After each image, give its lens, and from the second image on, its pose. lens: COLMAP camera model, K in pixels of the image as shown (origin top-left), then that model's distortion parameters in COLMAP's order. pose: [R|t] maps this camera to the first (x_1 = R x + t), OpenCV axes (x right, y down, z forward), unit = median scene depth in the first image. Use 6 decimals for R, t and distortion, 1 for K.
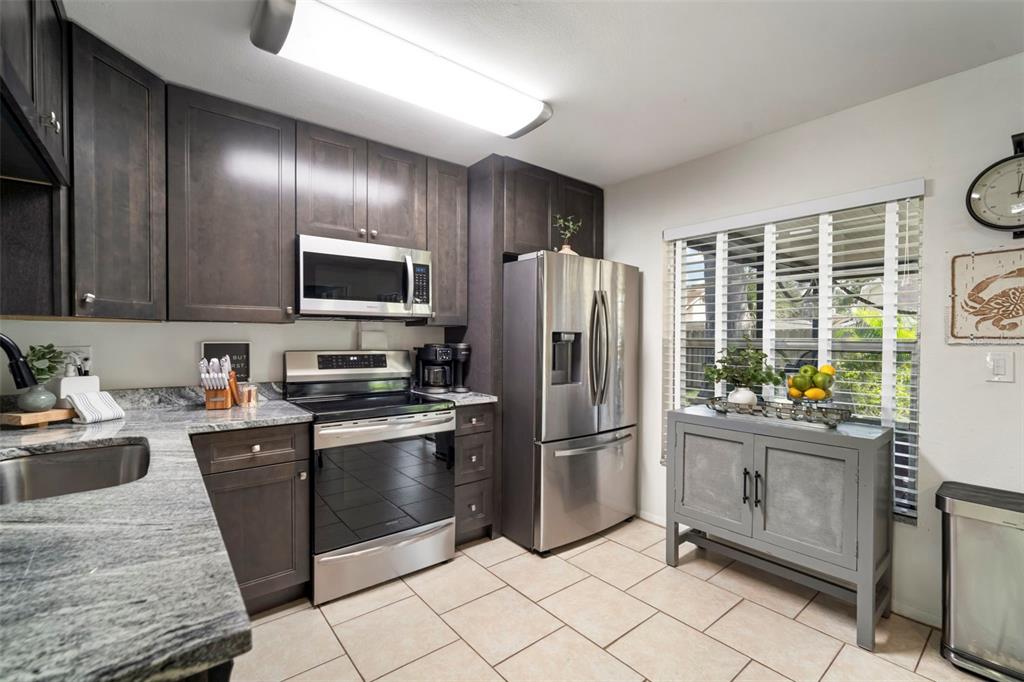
lens RADIAL K [[448.5, 0, 514.7], [0, 448.5, 343.6], [0, 0, 1]] dist [-0.007248, 0.003161]
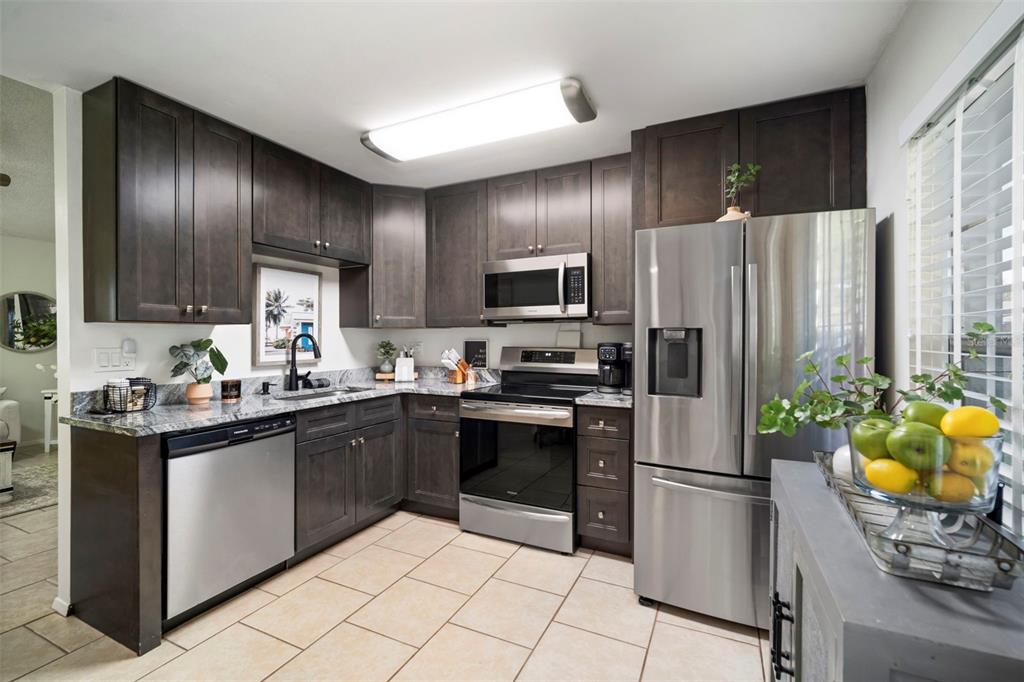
lens RADIAL K [[448.5, 0, 516.6], [0, 448.5, 338.4], [0, 0, 1]] dist [-0.007248, 0.003161]
pose [[0.429584, -0.003415, -0.903020, 0.741512], [-0.009332, 0.999923, -0.008221, 0.001470], [0.902979, 0.011958, 0.429519, 0.457821]]
